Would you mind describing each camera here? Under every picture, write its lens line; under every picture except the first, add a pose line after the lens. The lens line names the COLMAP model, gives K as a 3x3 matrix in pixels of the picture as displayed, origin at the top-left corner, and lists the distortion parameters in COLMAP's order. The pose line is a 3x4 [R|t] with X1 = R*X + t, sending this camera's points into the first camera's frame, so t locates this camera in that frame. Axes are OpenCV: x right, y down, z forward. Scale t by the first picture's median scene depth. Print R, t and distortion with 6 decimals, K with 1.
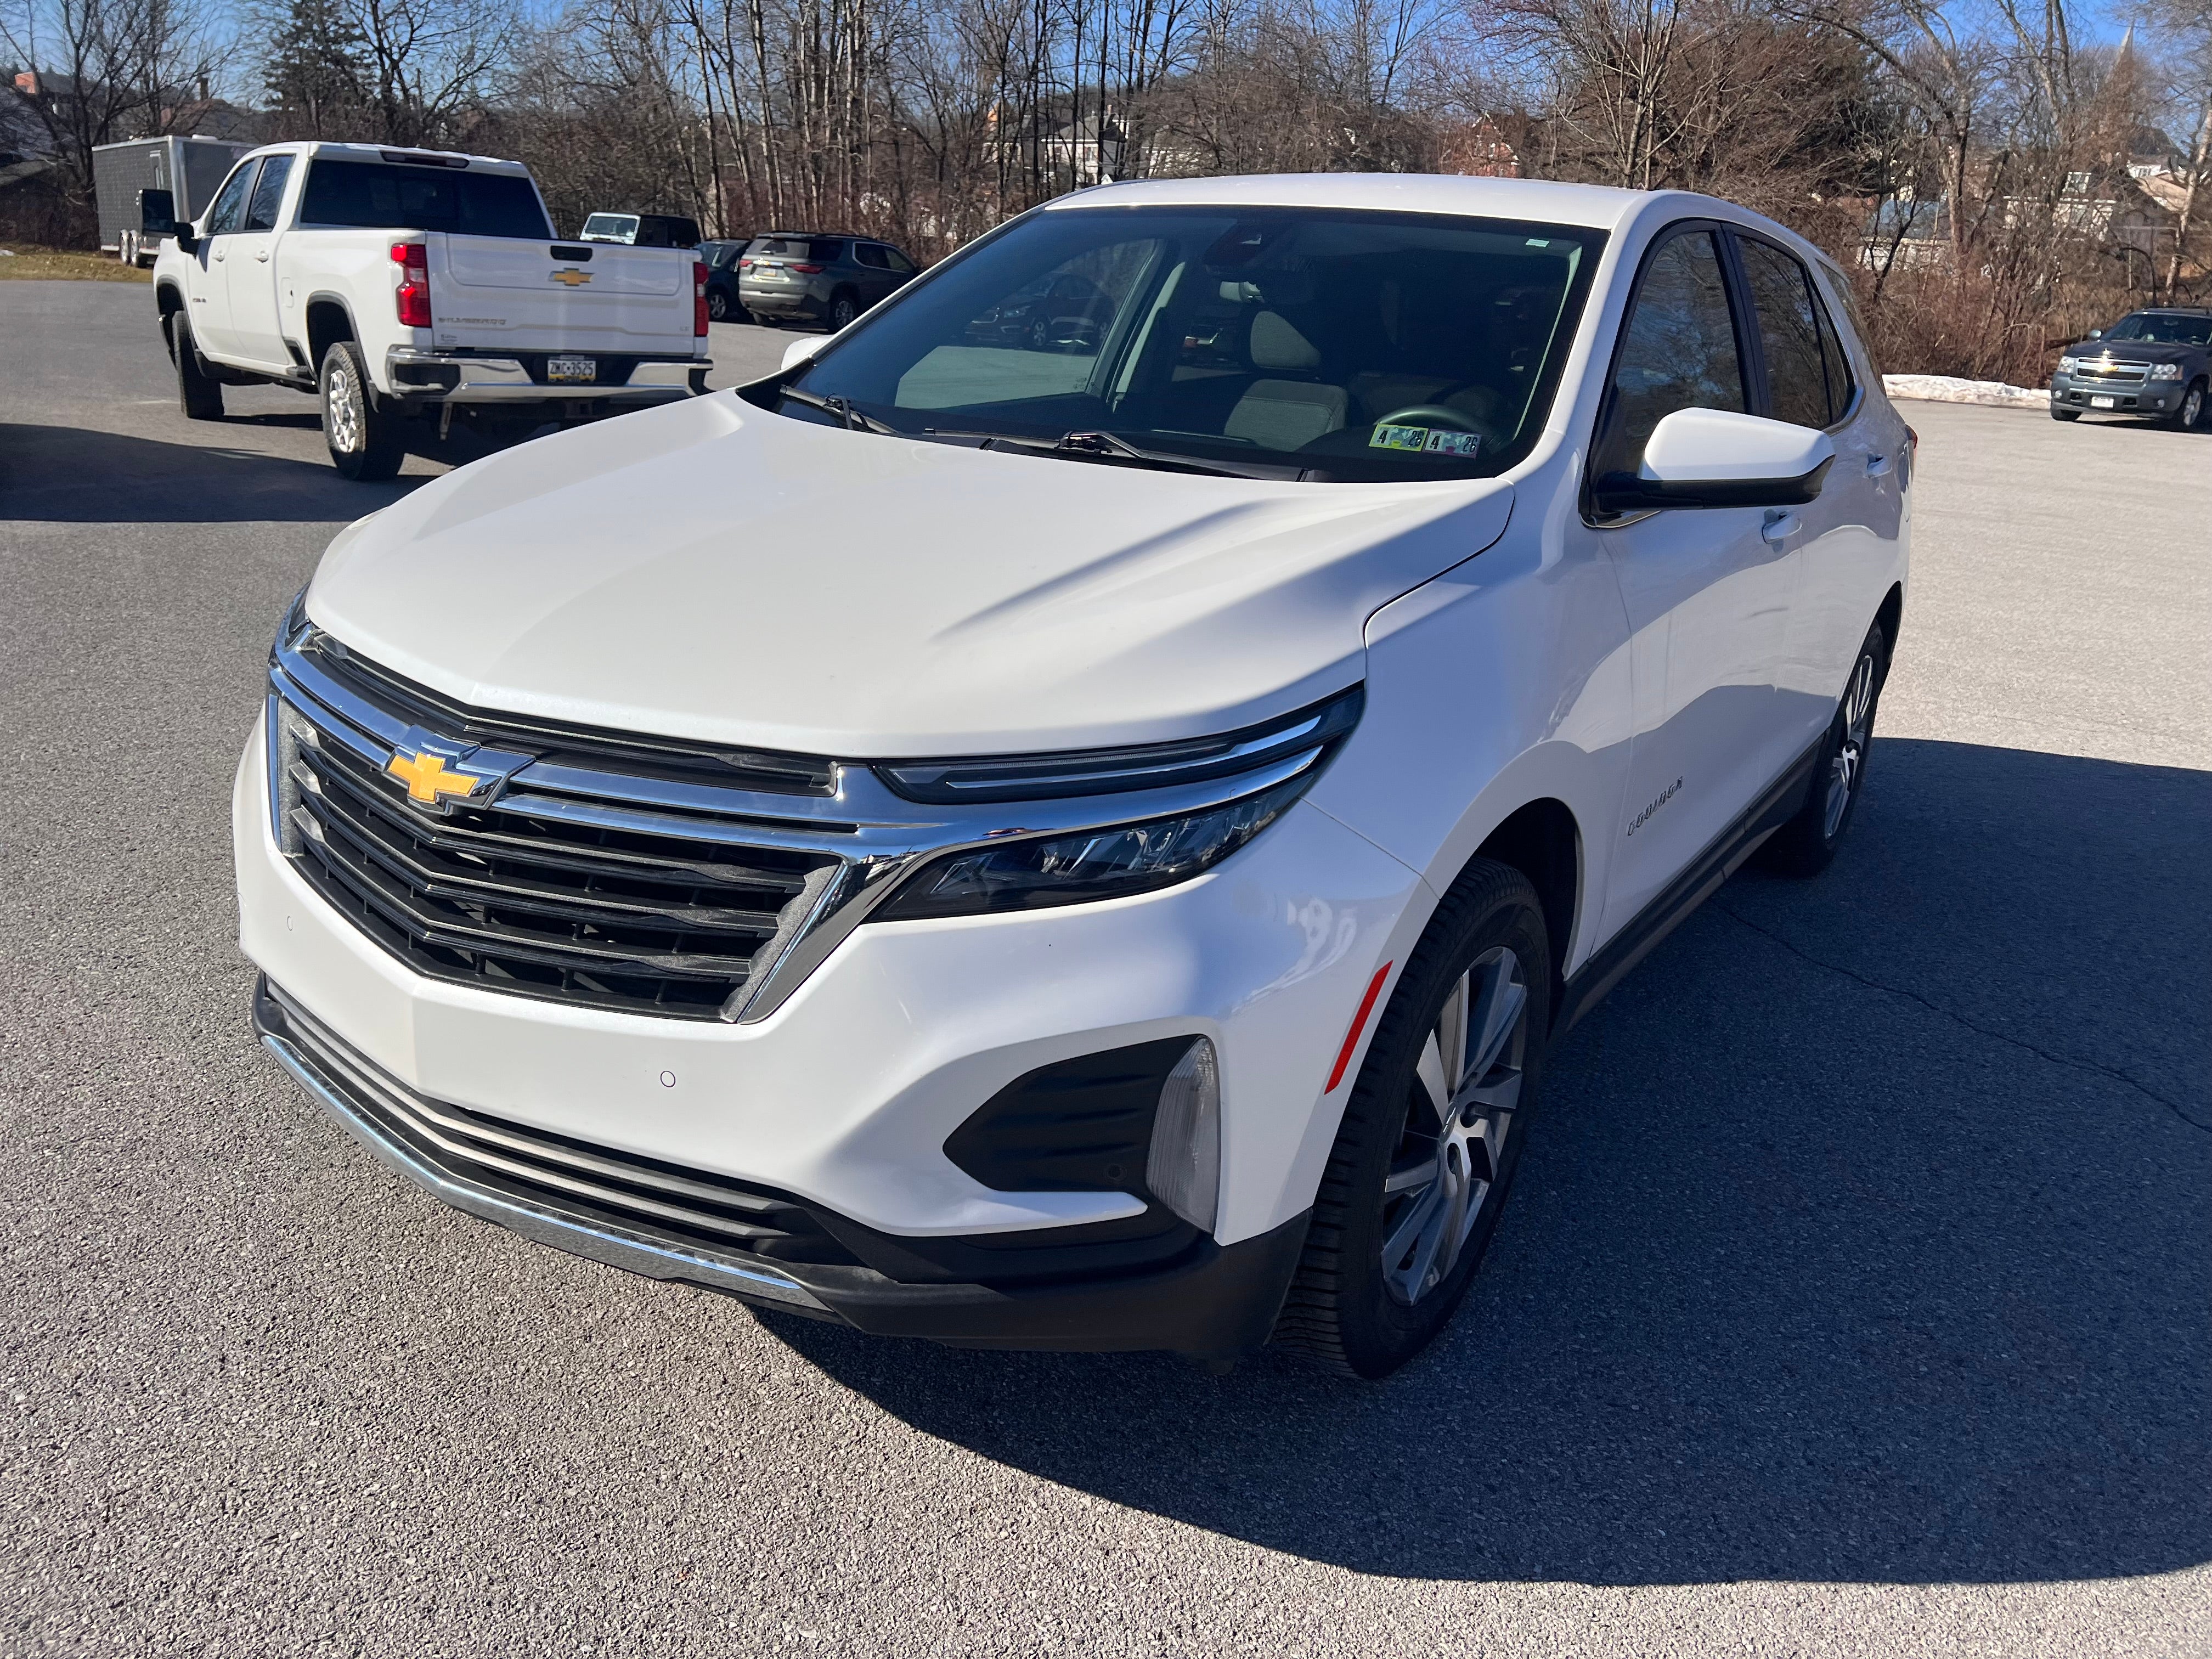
lens RADIAL K [[1699.0, 0, 1155.9], [0, 1699.0, 845.2], [0, 0, 1]] dist [0.050331, -0.056483]
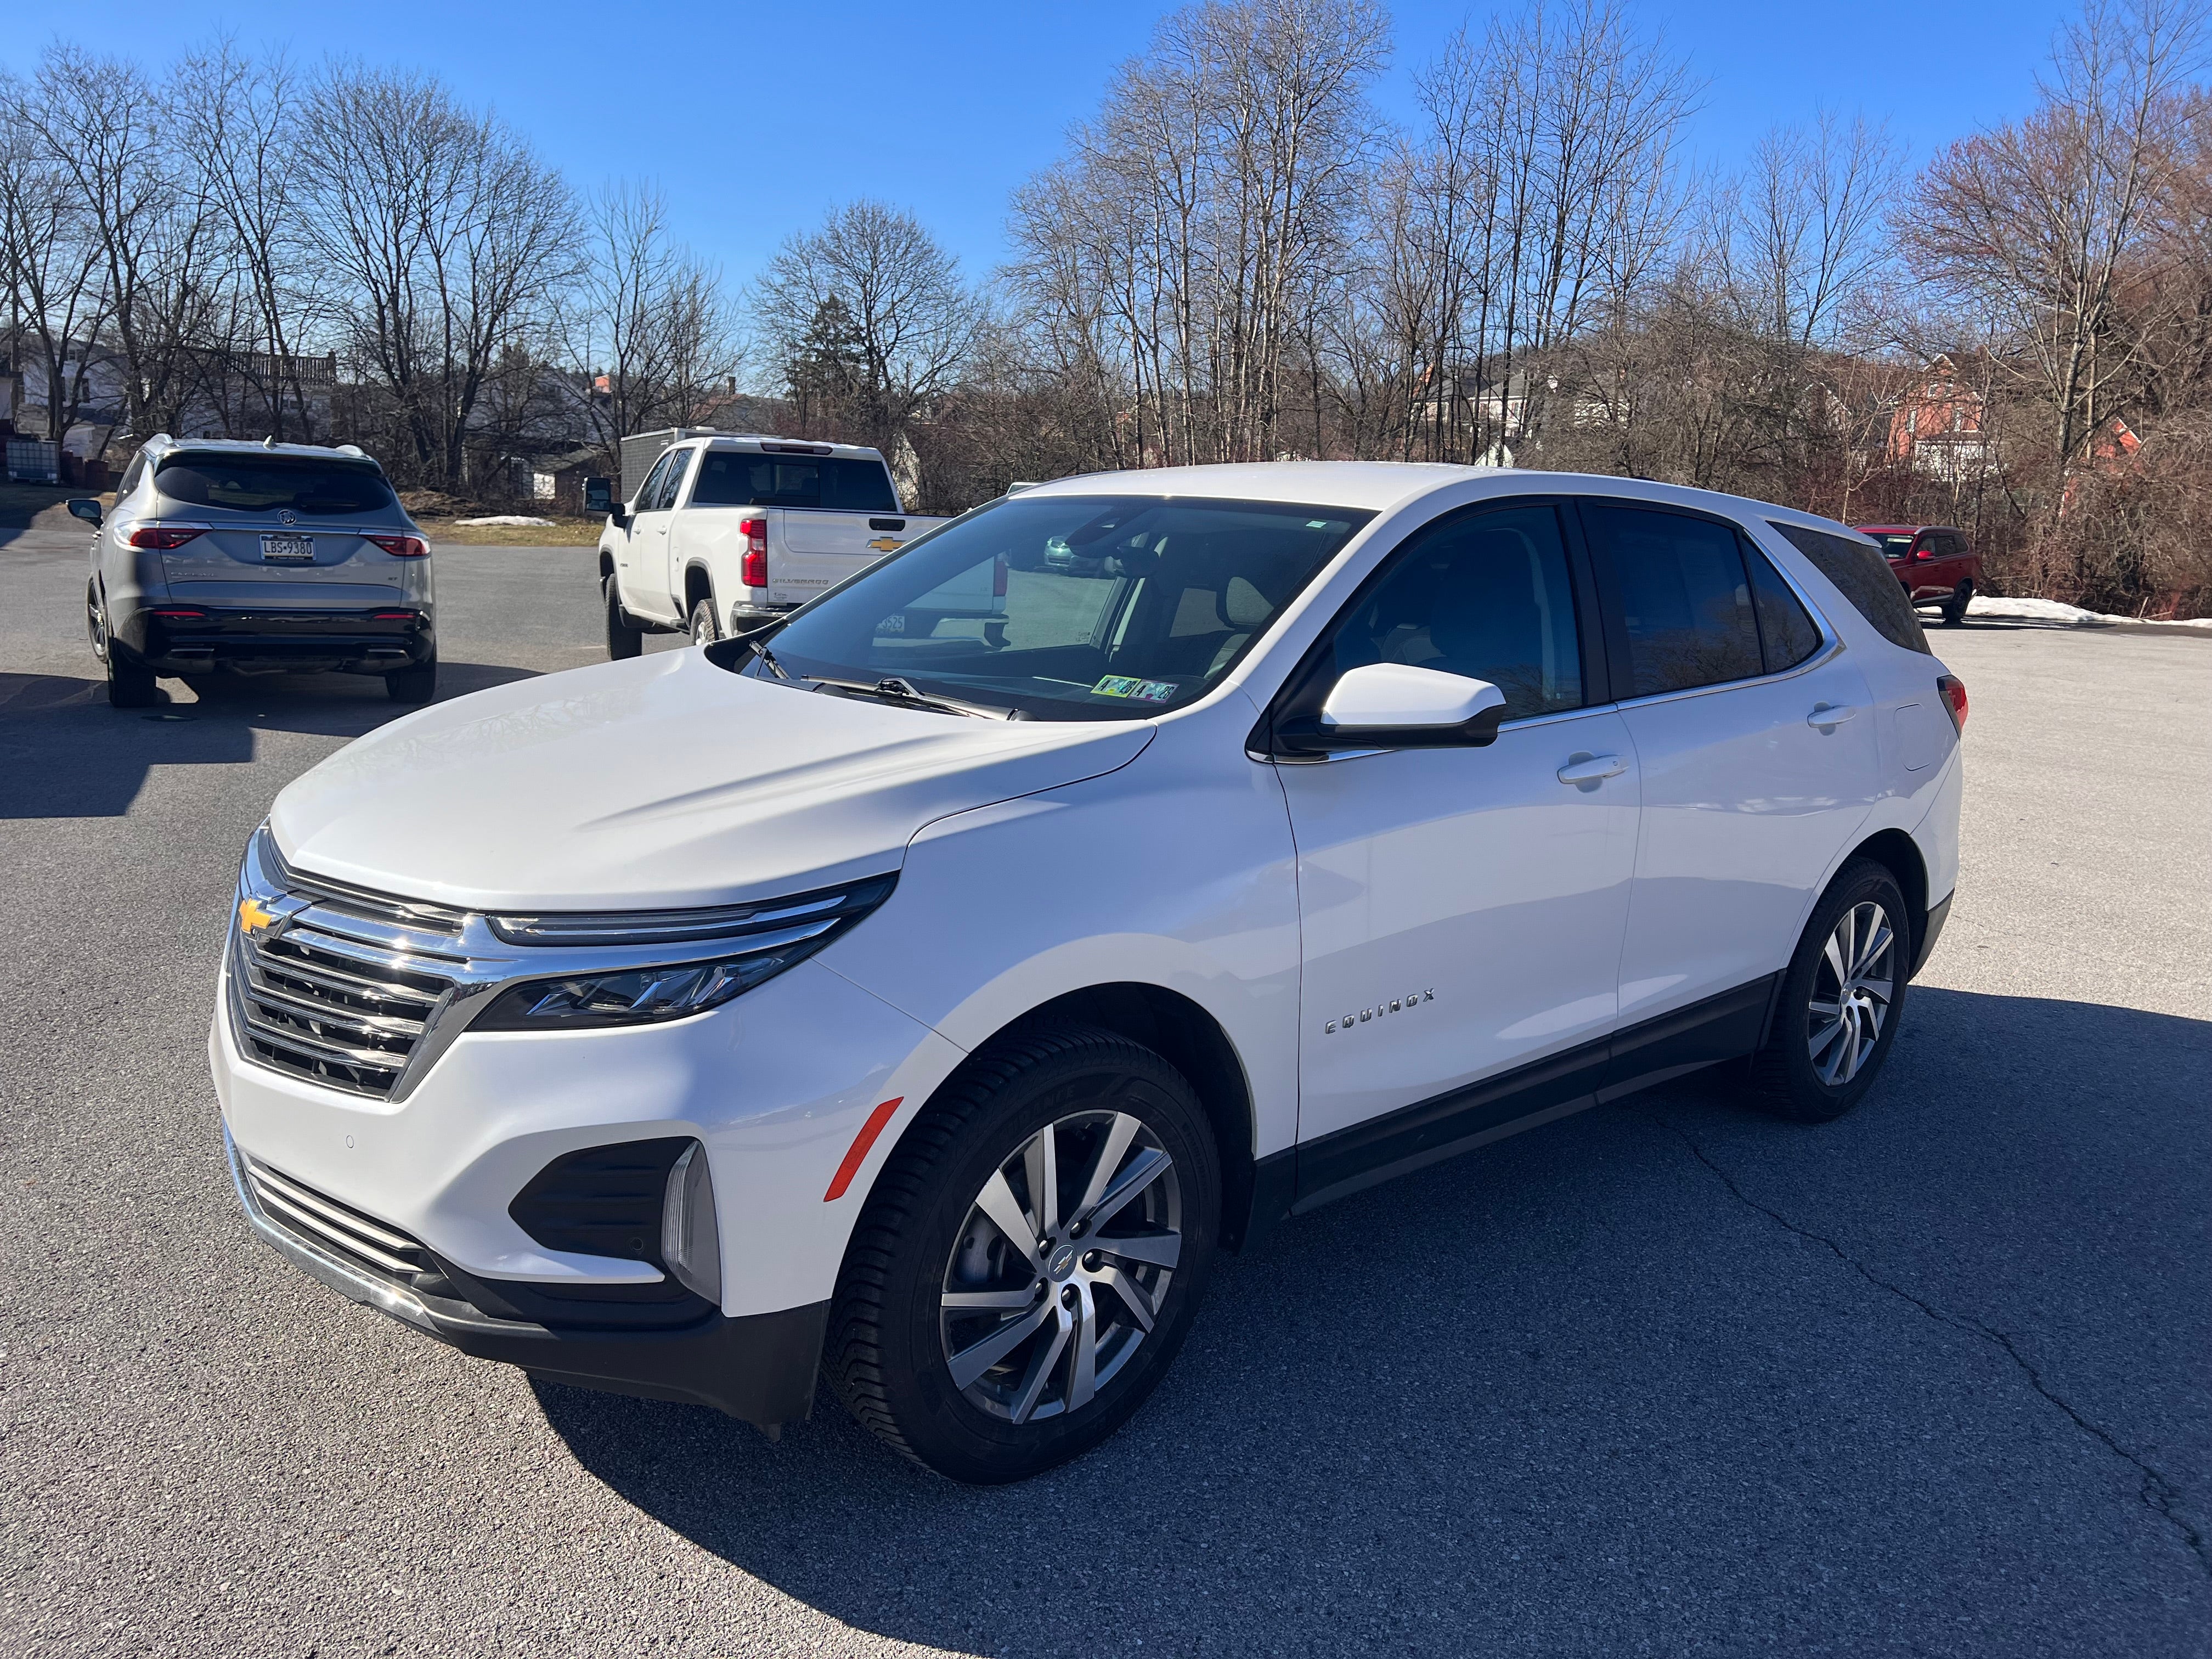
lens RADIAL K [[1699.0, 0, 1100.1], [0, 1699.0, 823.8], [0, 0, 1]] dist [0.050331, -0.056483]
pose [[0.962817, 0.030393, -0.268439, 0.471209], [-0.069910, 0.987835, -0.138905, 0.025333], [0.260952, 0.152507, 0.953229, -0.131846]]
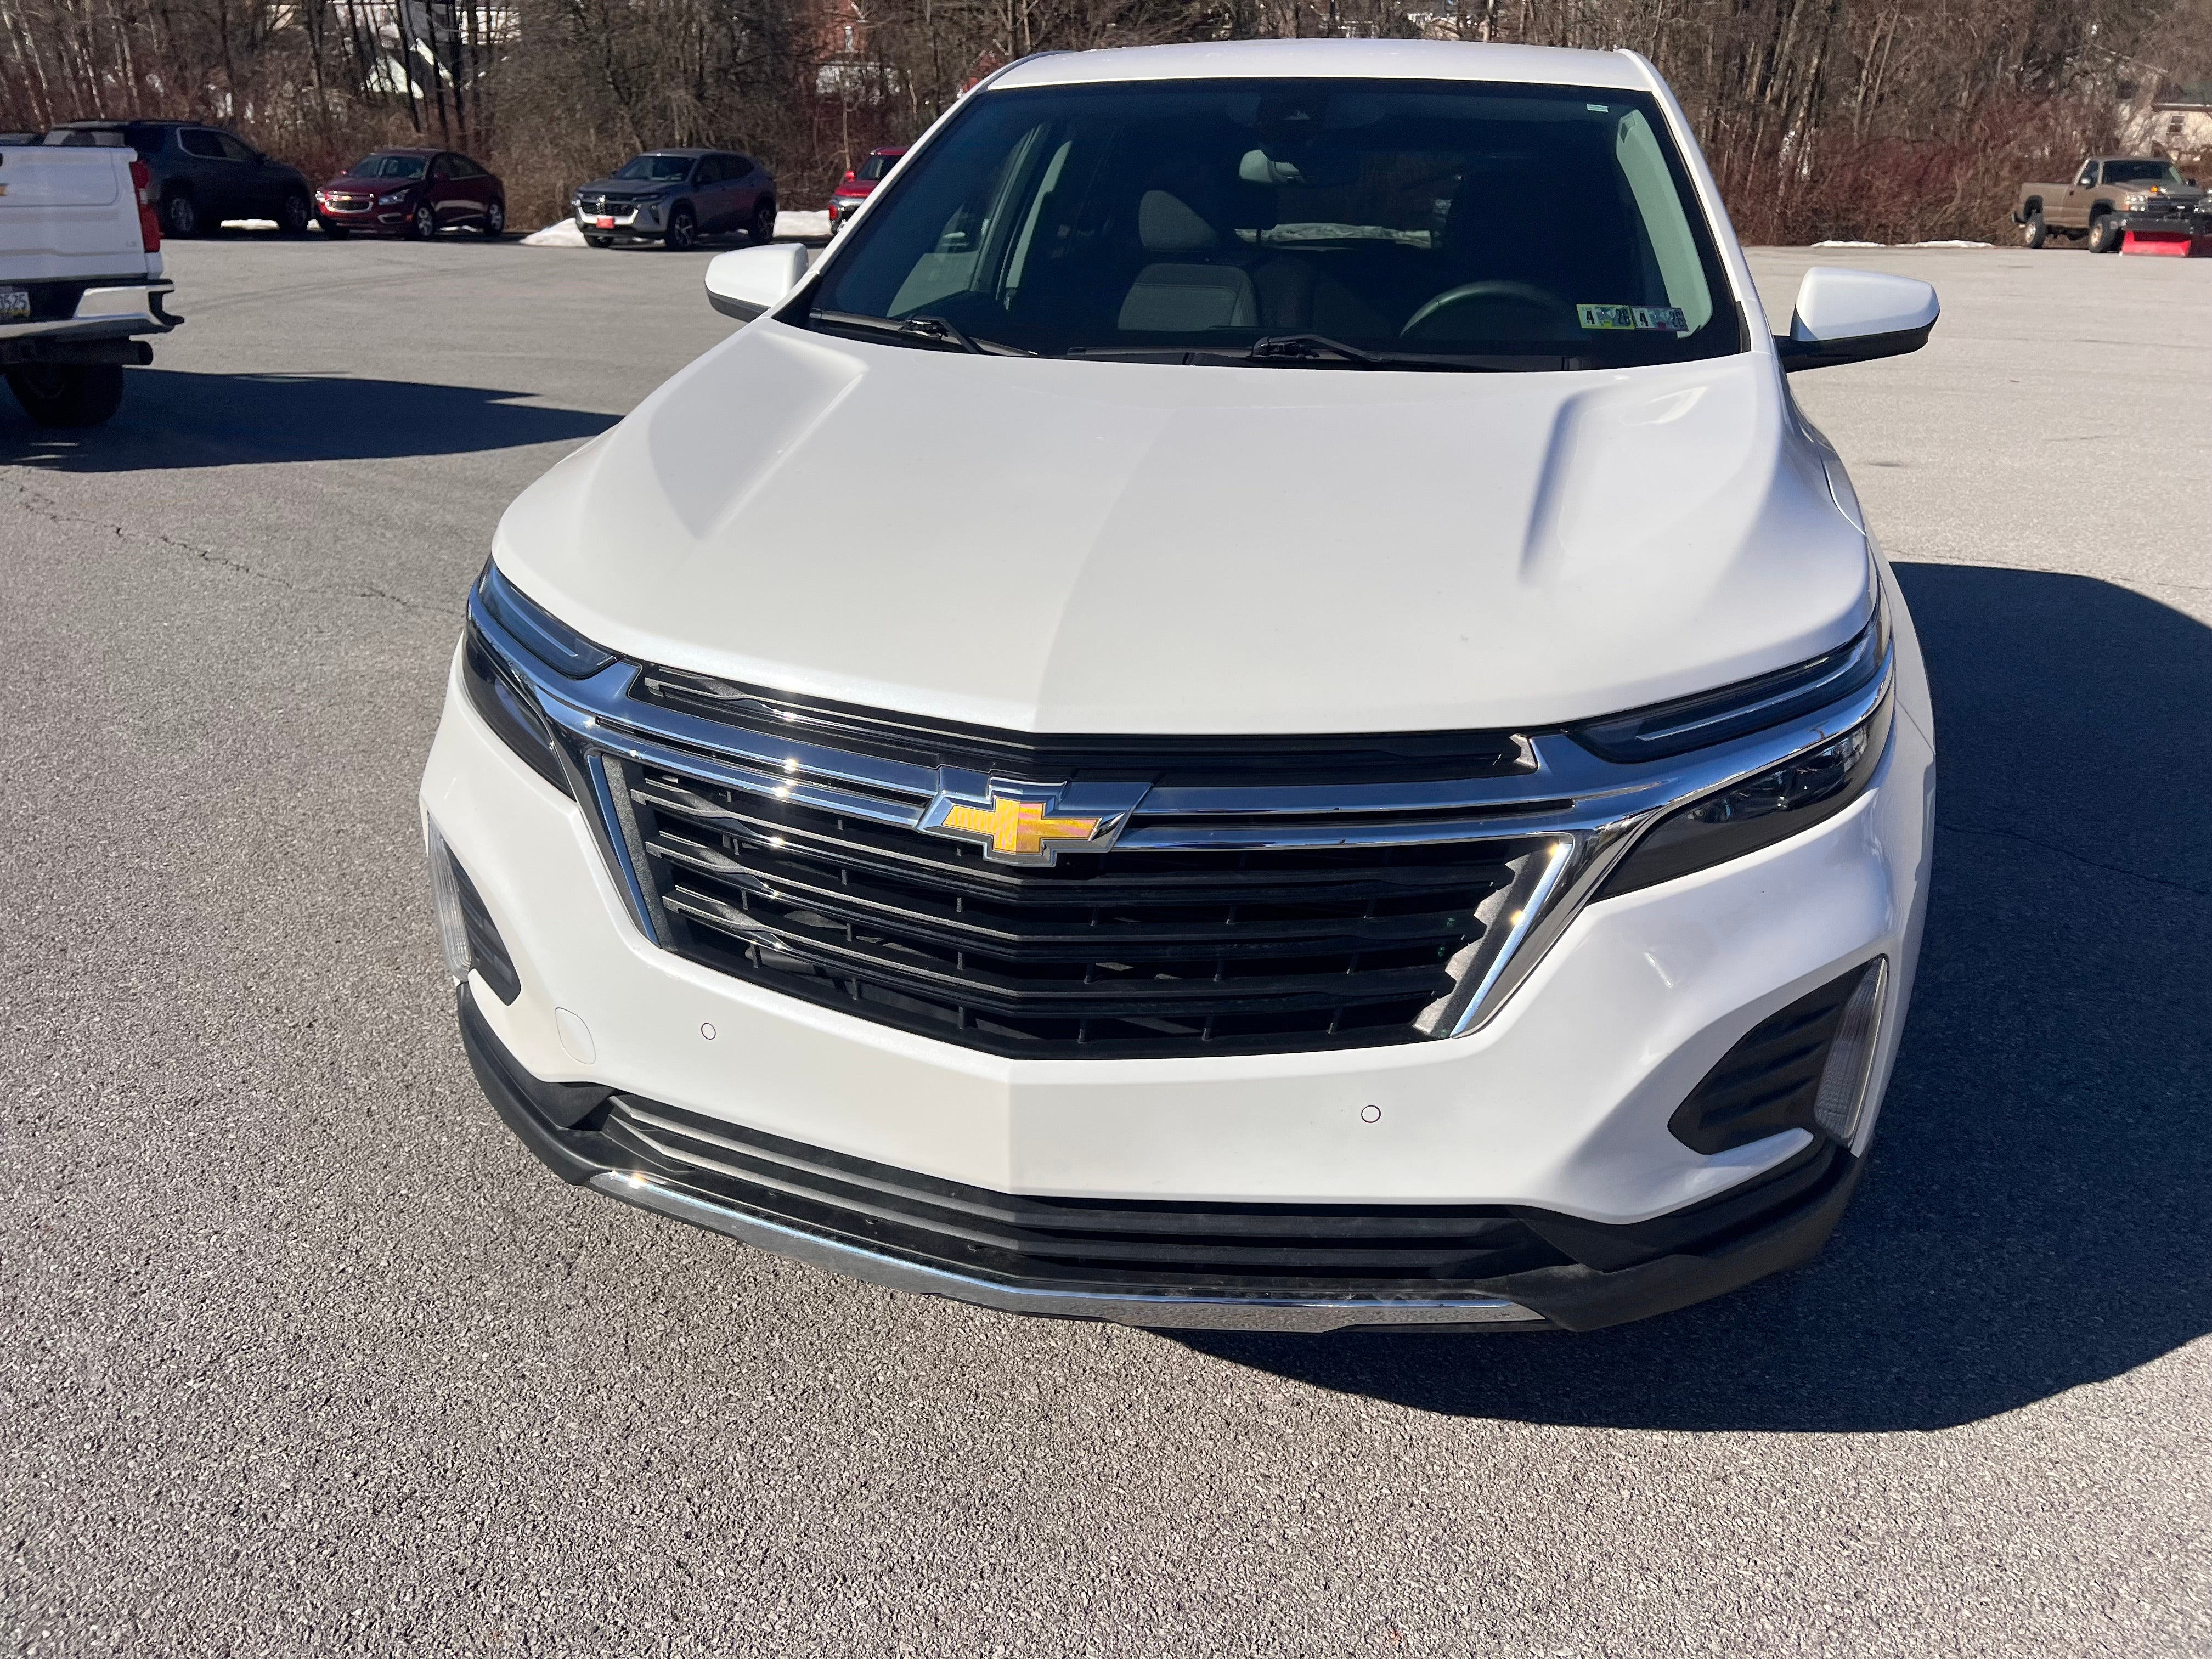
lens RADIAL K [[1699.0, 0, 1101.7], [0, 1699.0, 829.2], [0, 0, 1]] dist [0.050331, -0.056483]
pose [[0.936838, -0.169987, 0.305677, -0.485637], [0.150088, 0.984780, 0.087647, -0.079676], [-0.315923, -0.036233, 0.948093, 0.150597]]
